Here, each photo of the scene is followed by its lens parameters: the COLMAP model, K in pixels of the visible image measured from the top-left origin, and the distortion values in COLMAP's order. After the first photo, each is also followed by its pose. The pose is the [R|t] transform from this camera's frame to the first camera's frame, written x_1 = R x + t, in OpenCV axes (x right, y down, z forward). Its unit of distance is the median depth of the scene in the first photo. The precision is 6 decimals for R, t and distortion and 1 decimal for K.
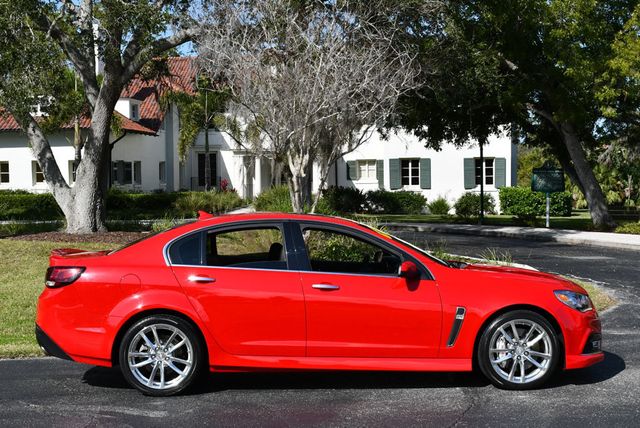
lens RADIAL K [[1072.0, 0, 320.0], [0, 1072.0, 214.0], [0, 0, 1]] dist [-0.029627, -0.040438]
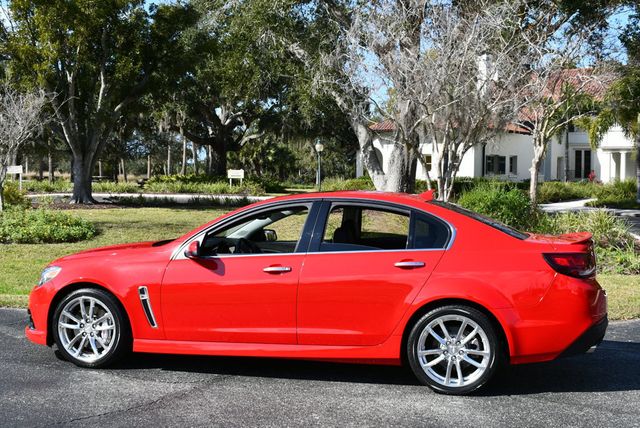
lens RADIAL K [[836.5, 0, 320.0], [0, 836.5, 214.0], [0, 0, 1]] dist [-0.068264, -0.008984]
pose [[0.880016, 0.041688, -0.473111, 0.171373], [-0.033408, 0.999106, 0.025895, -0.001464], [0.473768, -0.006982, 0.880622, 0.137124]]
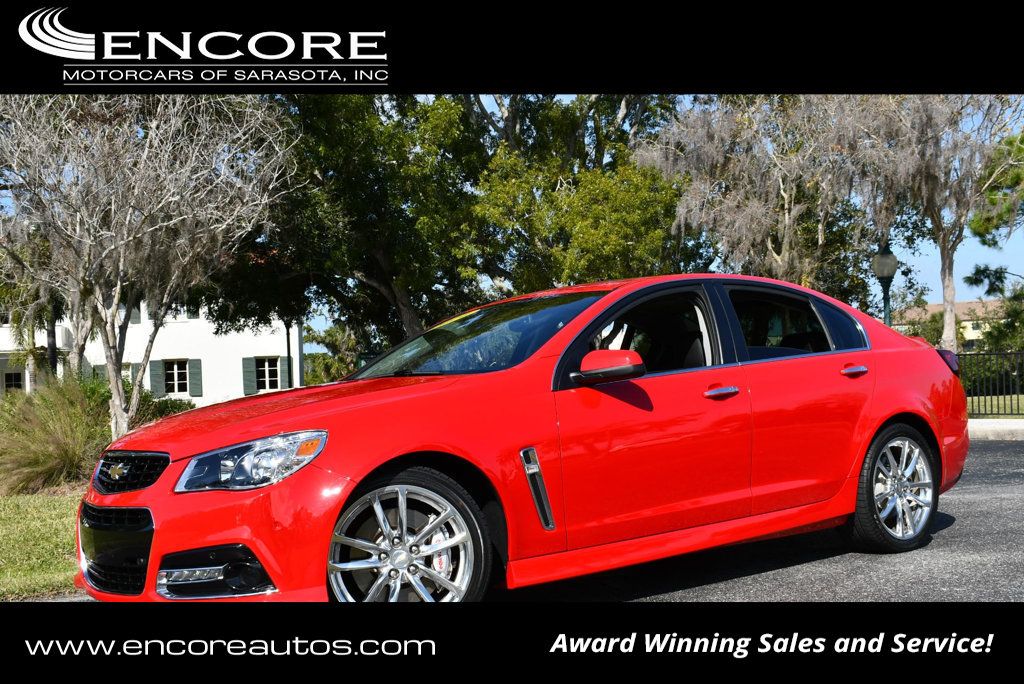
lens RADIAL K [[1181.3, 0, 512.0], [0, 1181.3, 342.0], [0, 0, 1]] dist [-0.077999, -0.012498]
pose [[0.924091, -0.012796, 0.381959, -0.042719], [0.043975, 0.996361, -0.073011, 0.023769], [-0.379635, 0.084265, 0.921291, 0.170368]]
